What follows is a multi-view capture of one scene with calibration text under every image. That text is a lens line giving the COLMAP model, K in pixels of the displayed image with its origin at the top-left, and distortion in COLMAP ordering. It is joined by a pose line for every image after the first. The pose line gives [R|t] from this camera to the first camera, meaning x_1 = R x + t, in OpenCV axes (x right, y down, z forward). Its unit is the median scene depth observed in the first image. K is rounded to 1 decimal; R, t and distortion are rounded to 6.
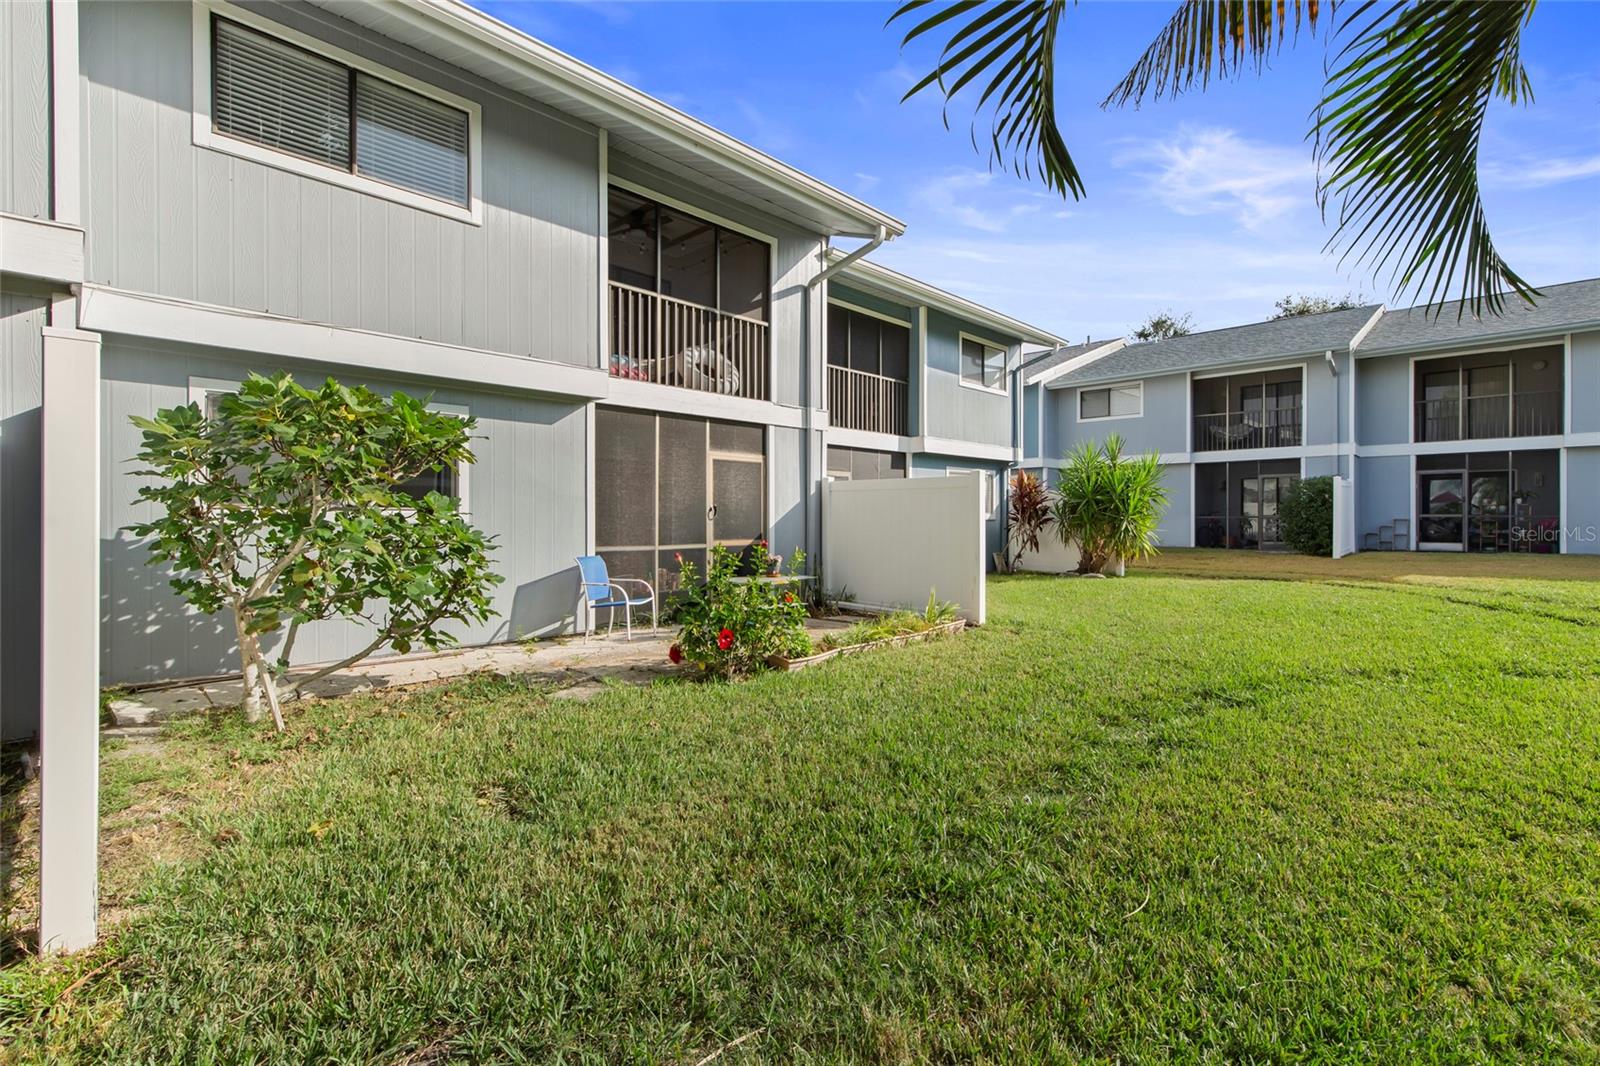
lens RADIAL K [[716.6, 0, 807.4], [0, 716.6, 518.1], [0, 0, 1]] dist [0.011469, -0.006370]
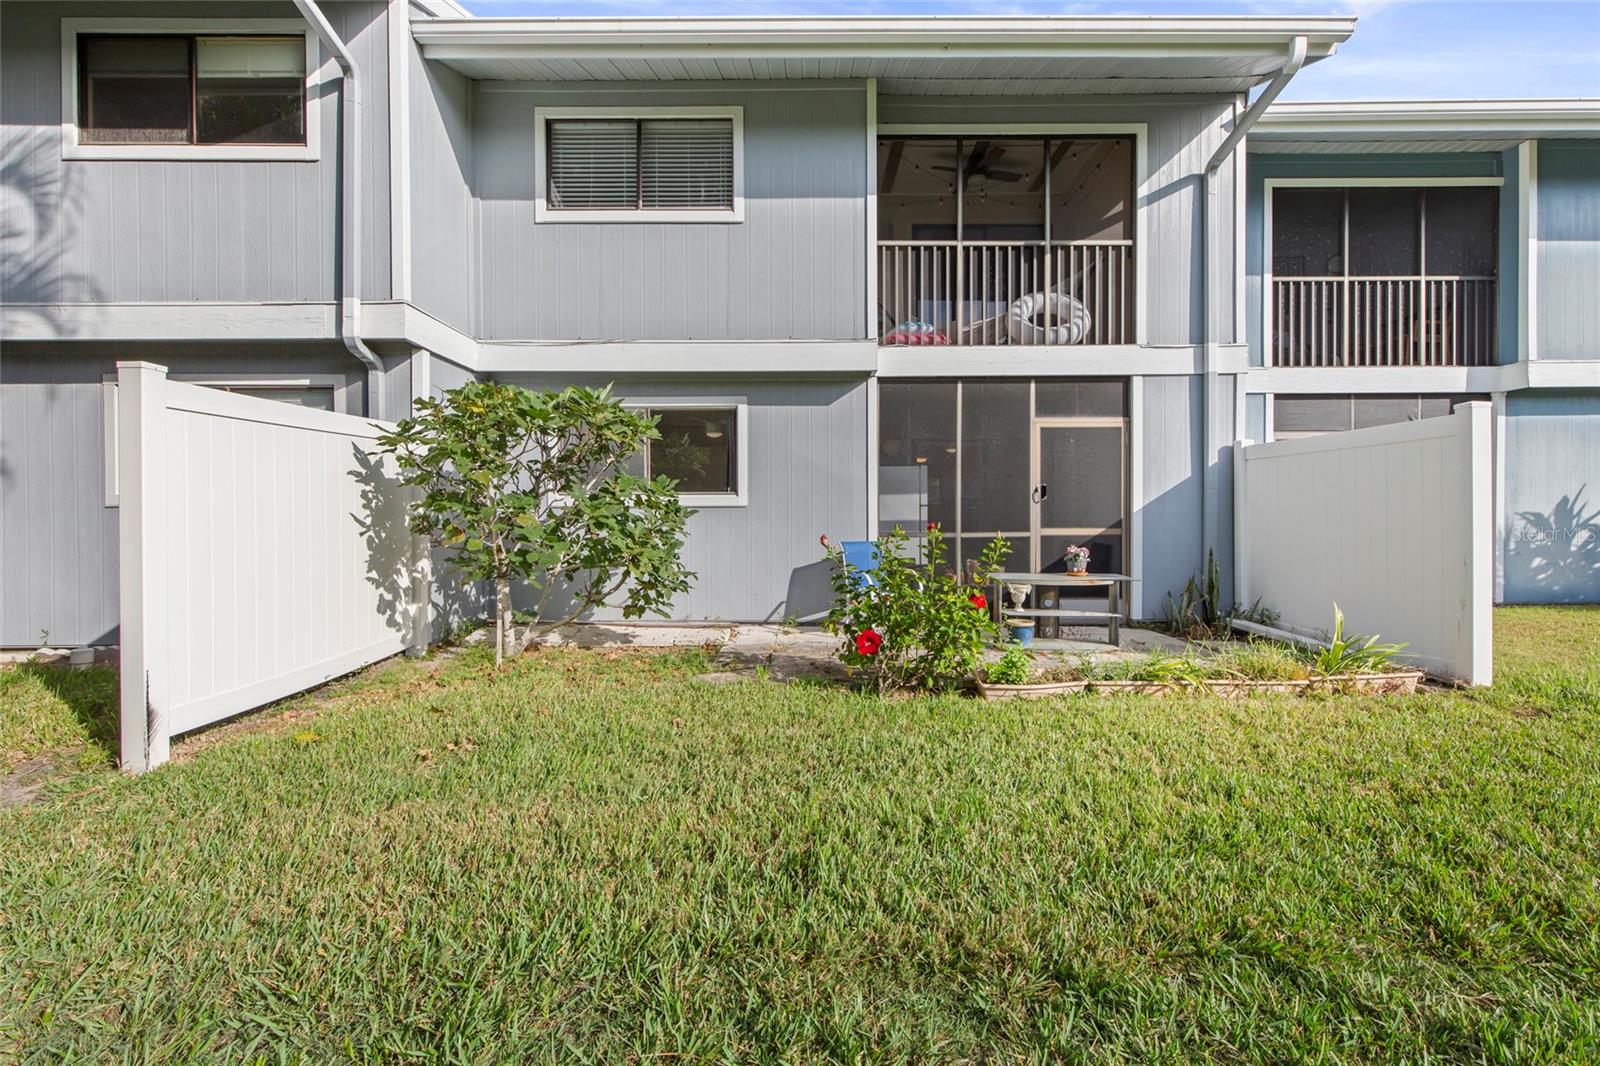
lens RADIAL K [[716.6, 0, 807.4], [0, 716.6, 518.1], [0, 0, 1]] dist [0.011469, -0.006370]
pose [[0.699304, 0.001229, -0.714823, 0.261369], [0.004828, 0.999968, 0.006442, 0.013510], [0.714808, -0.007956, 0.699276, 0.241112]]
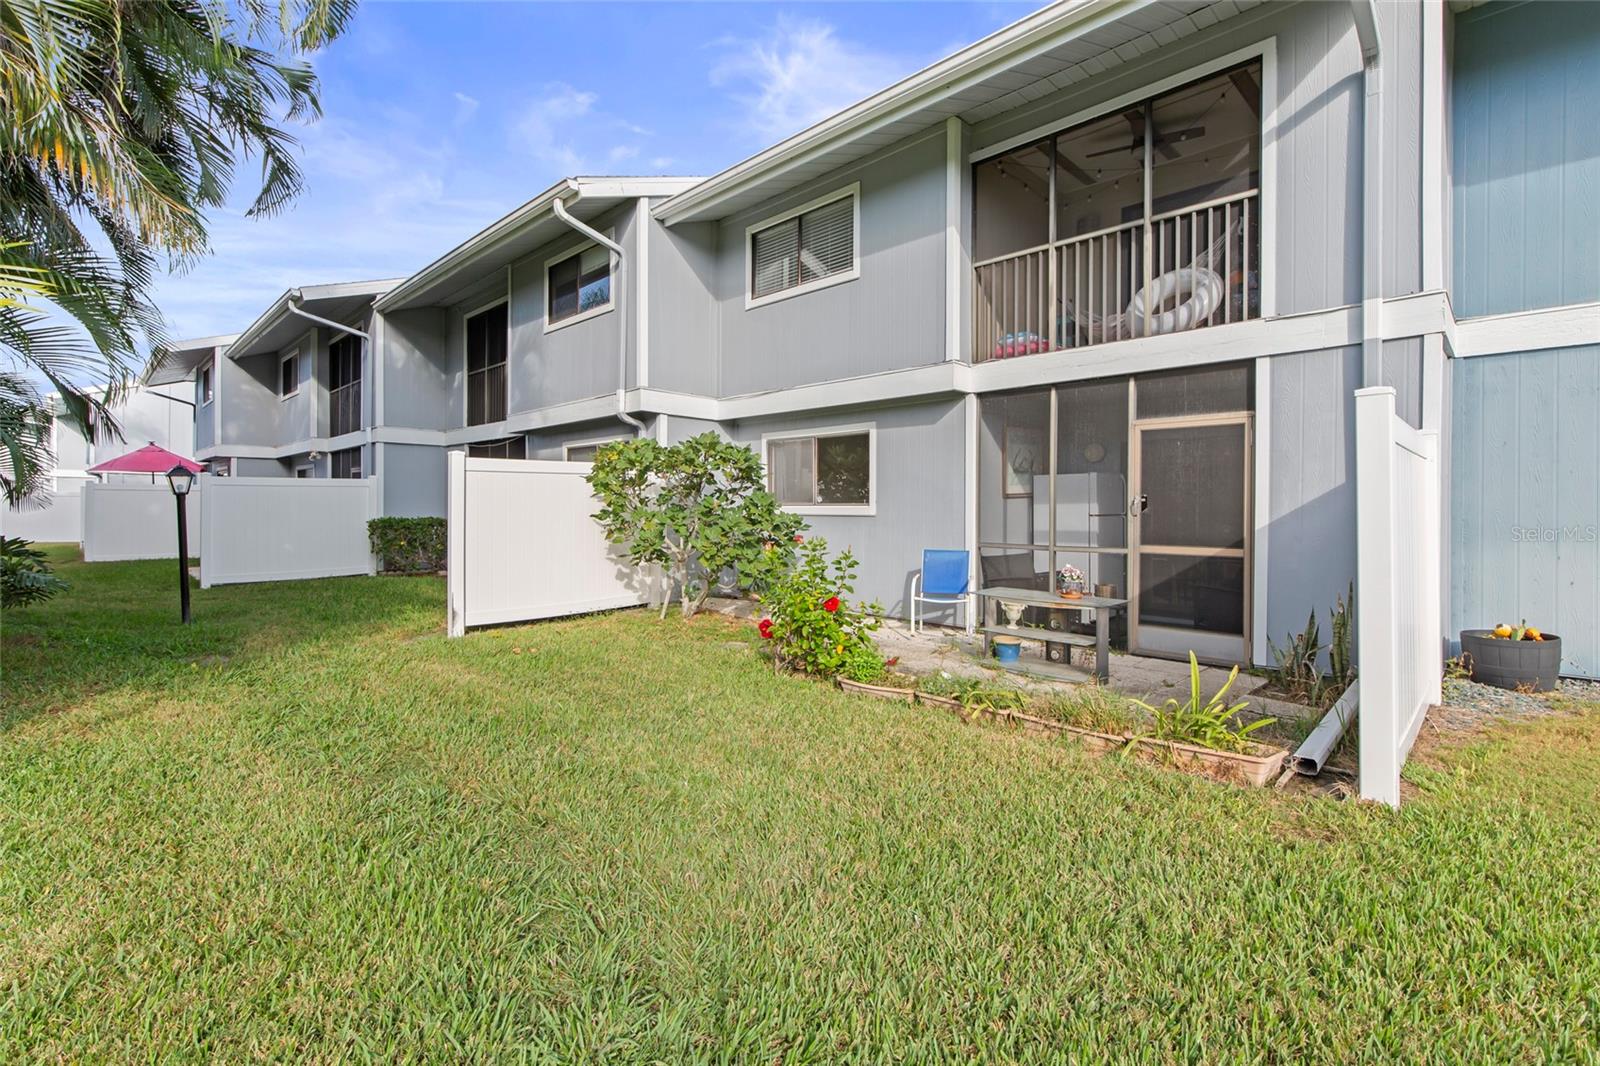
lens RADIAL K [[716.1, 0, 820.9], [0, 716.1, 507.5], [0, 0, 1]] dist [0.001947, 0.000144]
pose [[0.014888, -0.000522, -0.999889, 0.571754], [-0.001944, 0.999998, -0.000551, -0.004639], [0.999887, 0.001952, 0.014887, 0.665007]]
